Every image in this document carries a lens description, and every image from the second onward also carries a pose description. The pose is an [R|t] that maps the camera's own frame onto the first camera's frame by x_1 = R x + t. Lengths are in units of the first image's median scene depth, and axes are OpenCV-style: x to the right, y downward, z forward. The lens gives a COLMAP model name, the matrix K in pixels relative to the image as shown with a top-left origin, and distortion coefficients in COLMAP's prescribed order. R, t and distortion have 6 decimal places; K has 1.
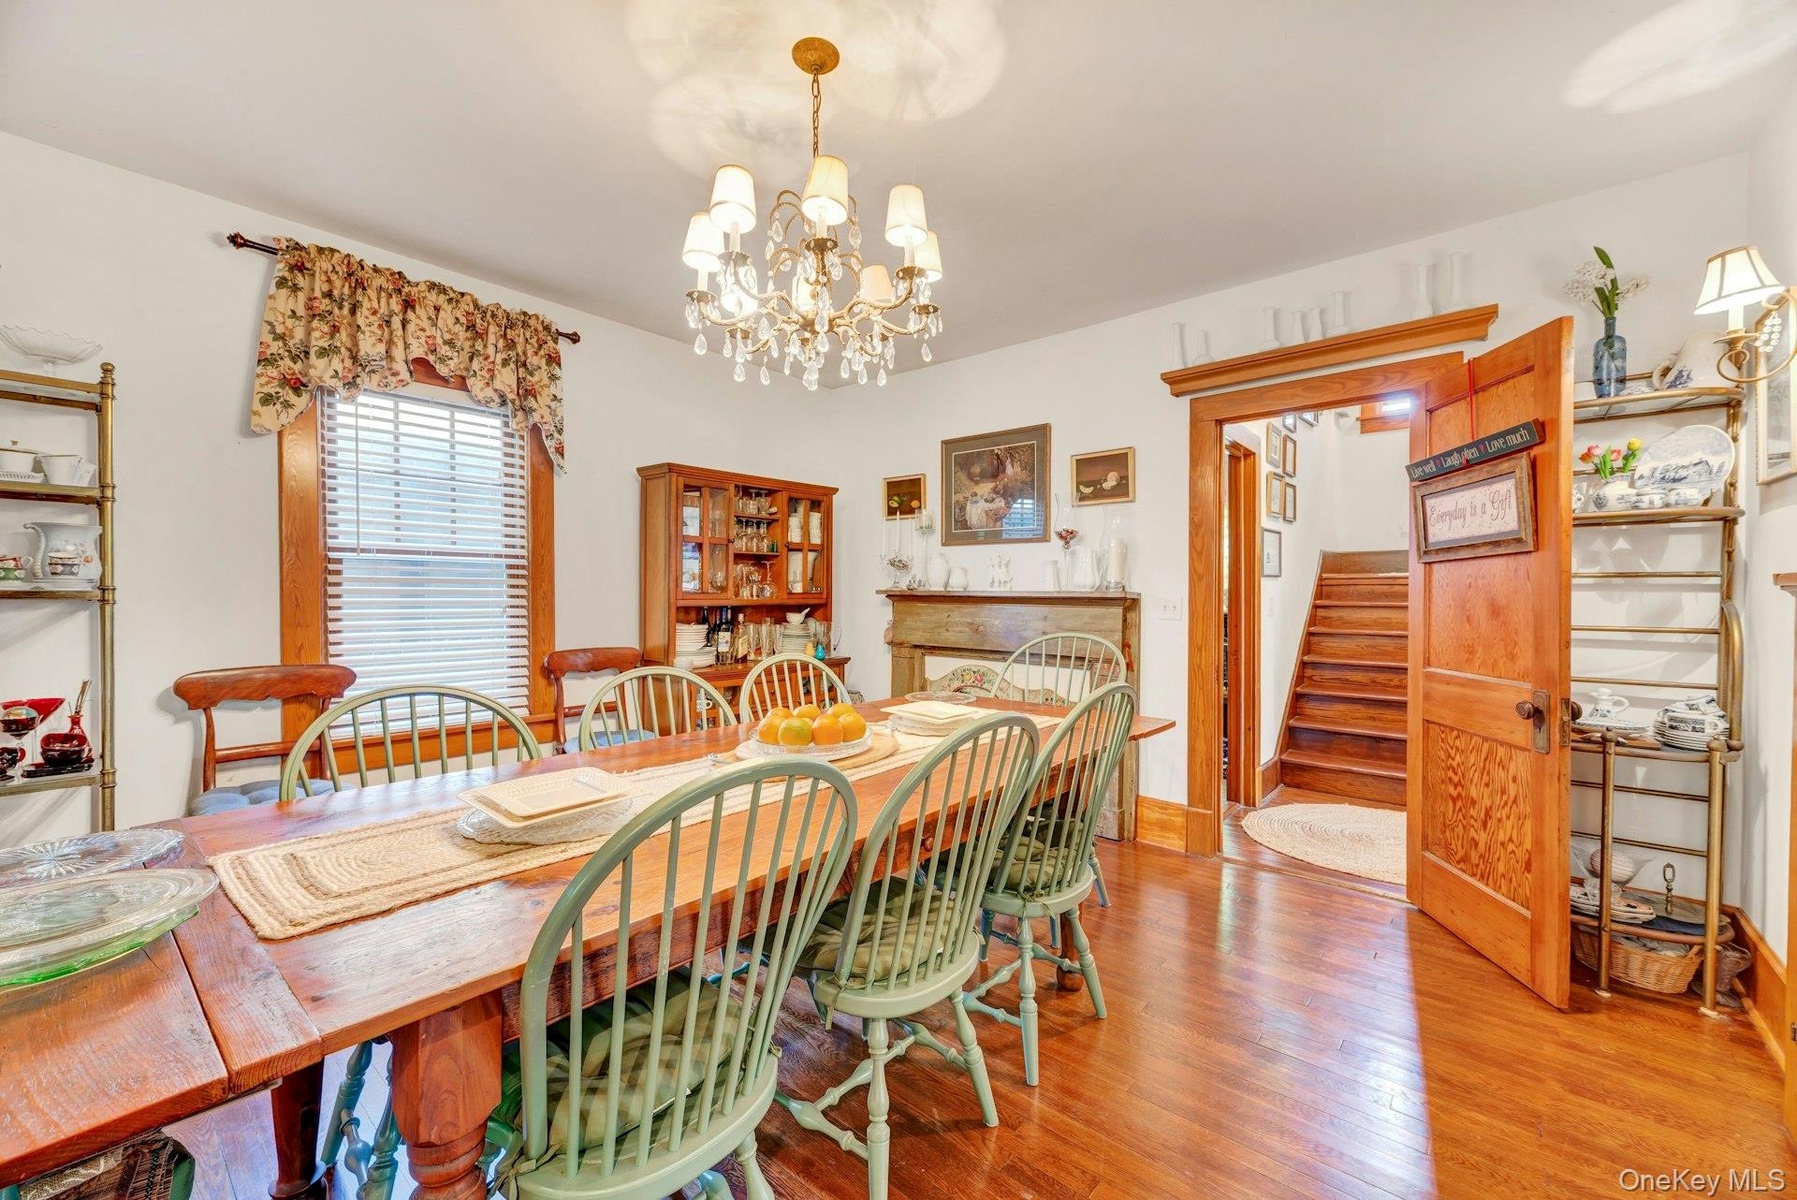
lens RADIAL K [[731.4, 0, 904.8], [0, 731.4, 599.4], [0, 0, 1]] dist [-0.000679, -0.000351]
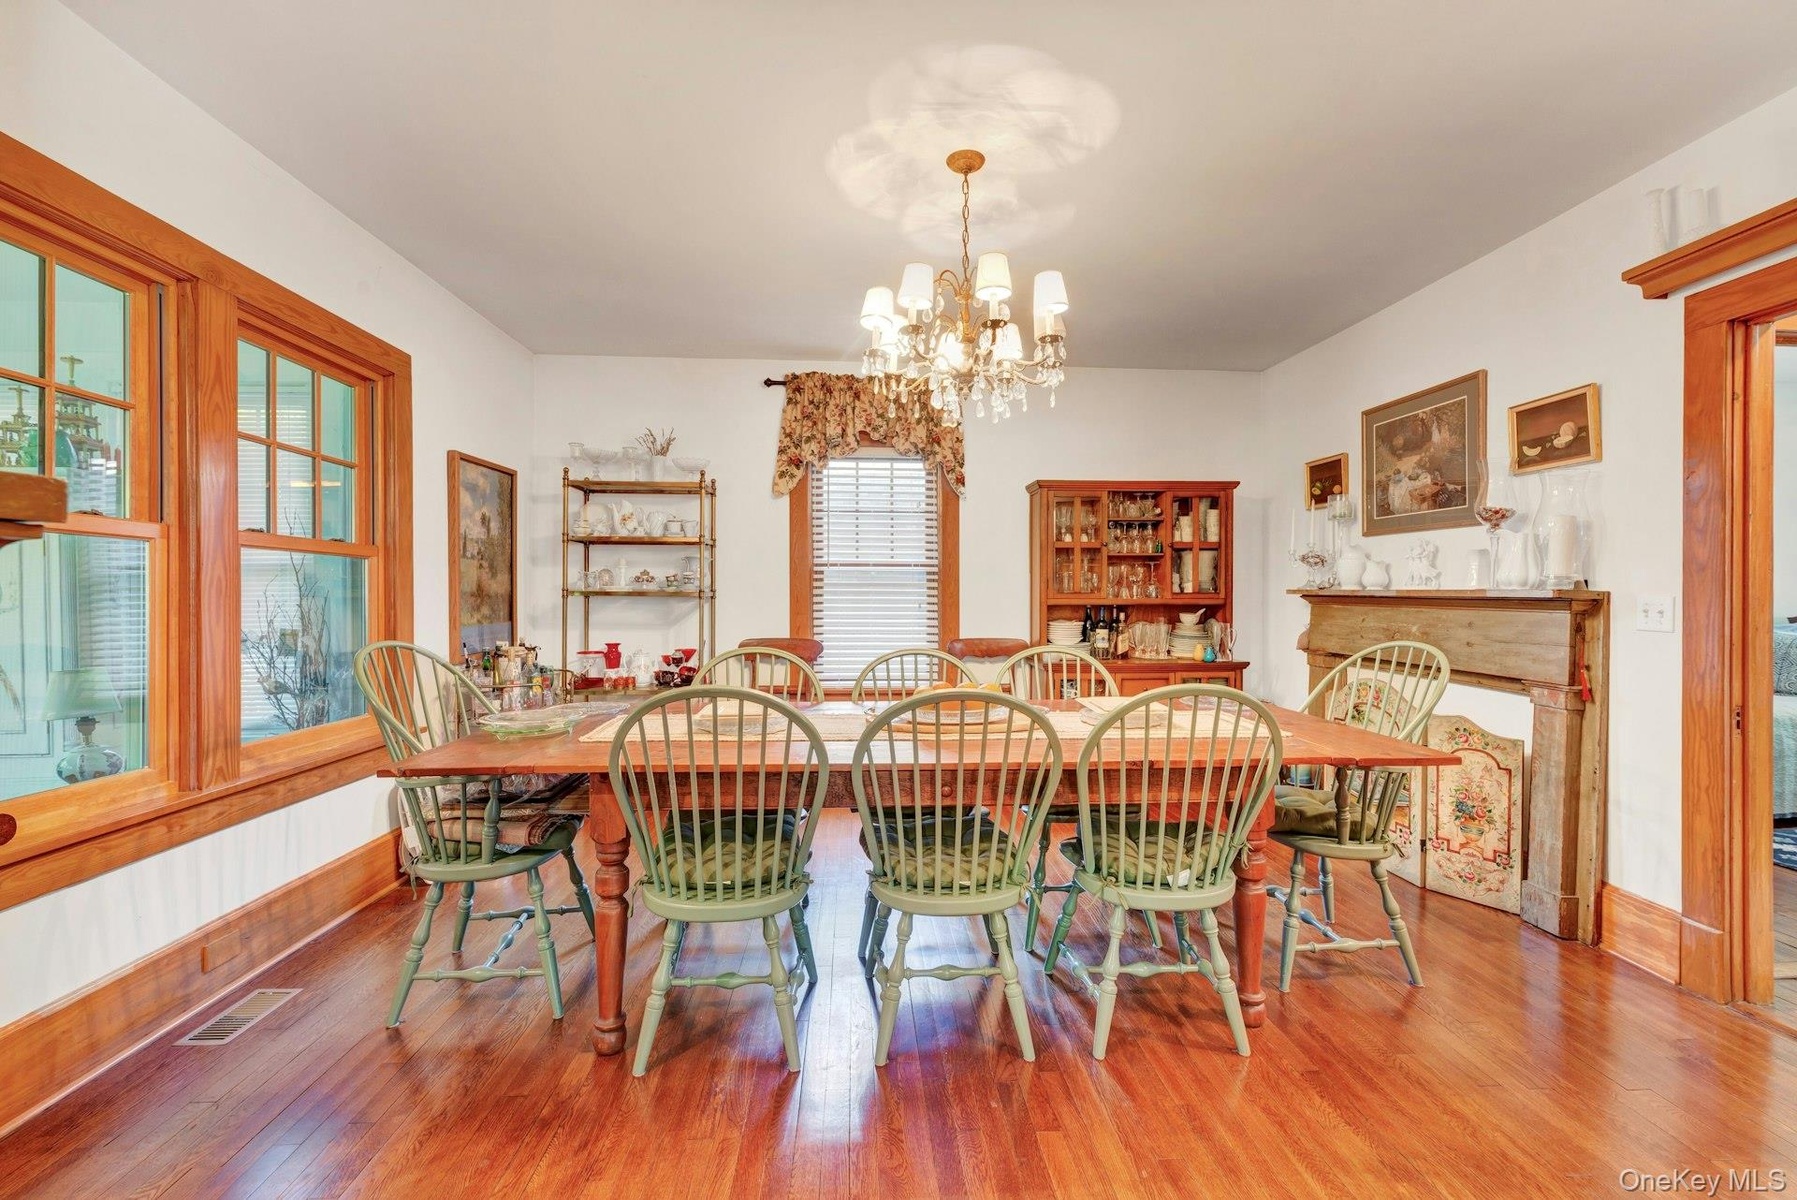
lens RADIAL K [[760.4, 0, 900.0], [0, 760.4, 595.6], [0, 0, 1]] dist [0.000547, 0.000091]
pose [[0.688781, -0.000026, -0.724969, 0.394630], [-0.005867, 0.999967, -0.005609, 0.003277], [0.724945, 0.008117, 0.688758, 0.016934]]
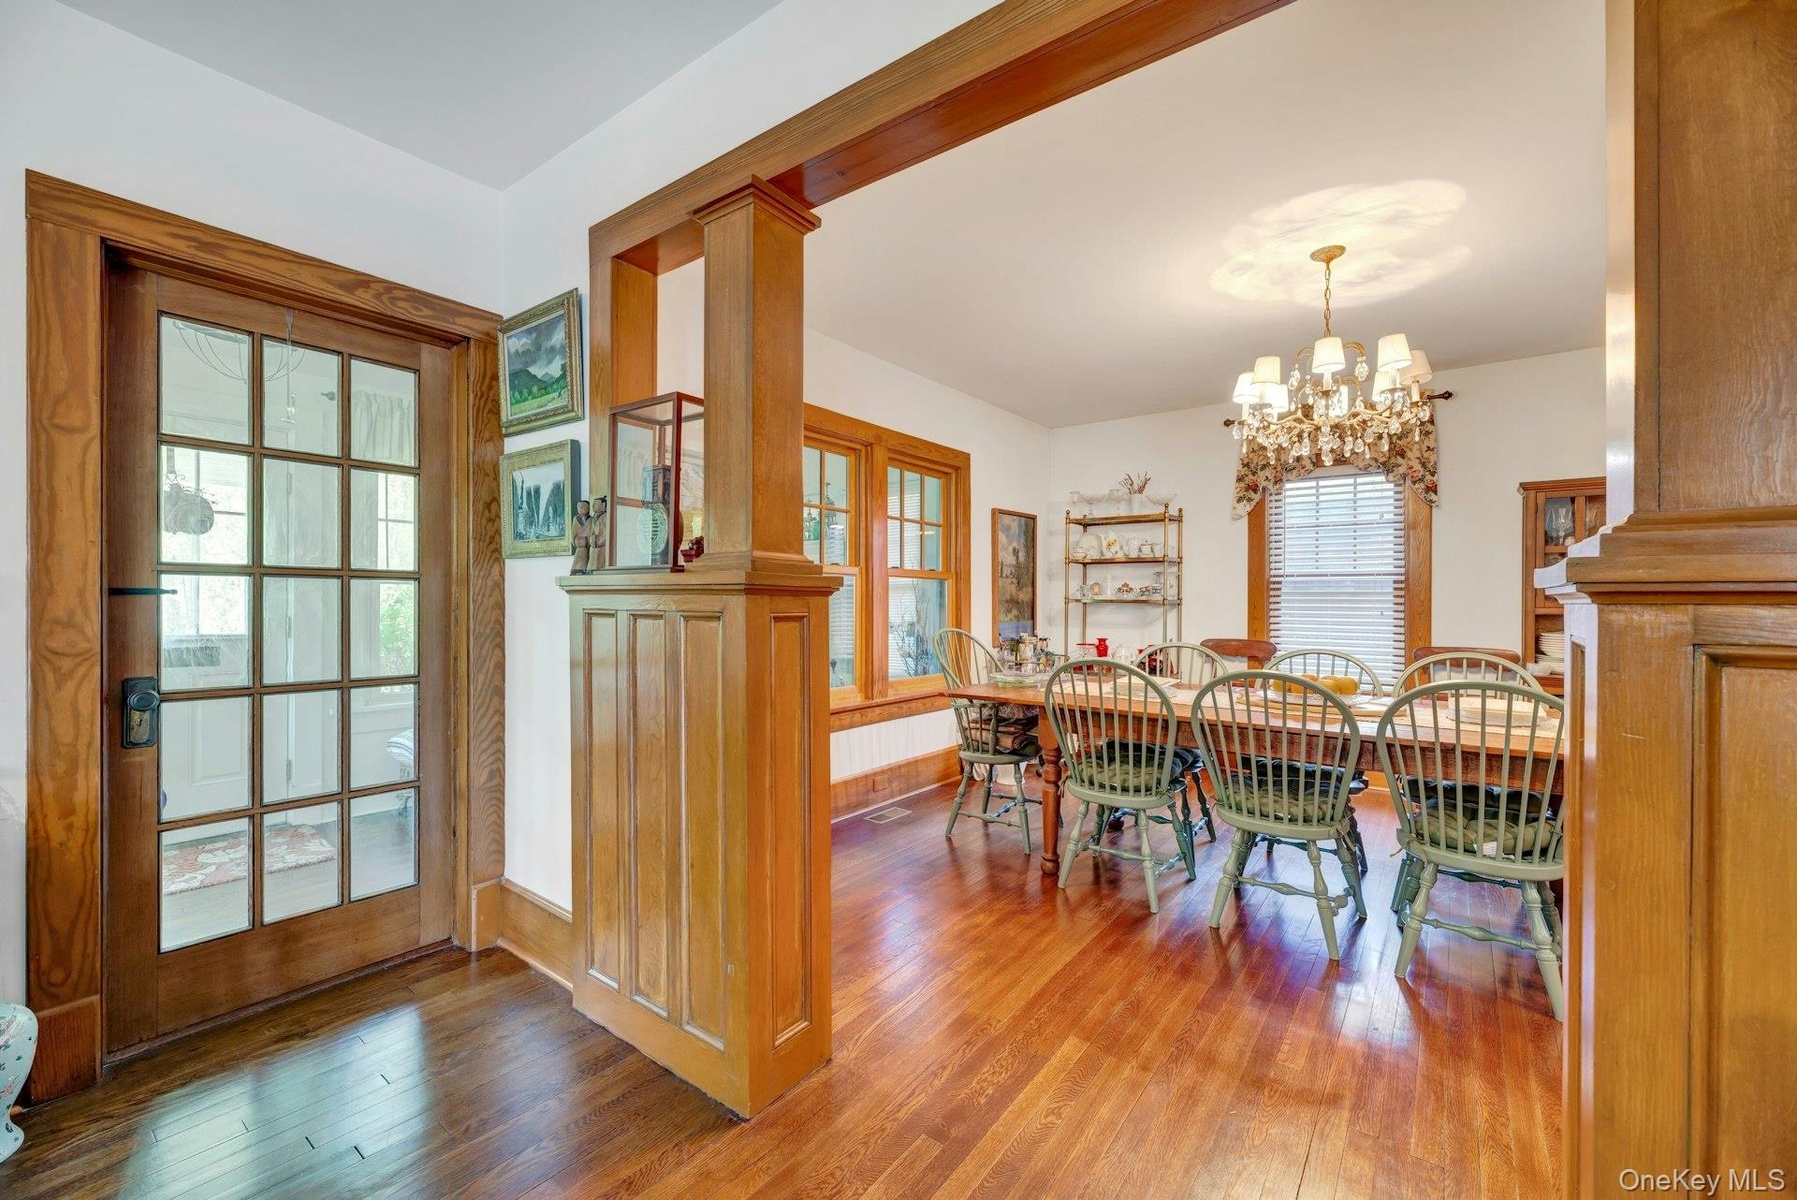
lens RADIAL K [[723.4, 0, 898.5], [0, 723.4, 600.0], [0, 0, 1]] dist [-0.000666, -0.000170]
pose [[0.045041, -0.000026, -0.998985, 0.712777], [-0.010626, 0.999943, -0.000505, -0.000679], [0.998929, 0.010638, 0.045039, 0.018872]]
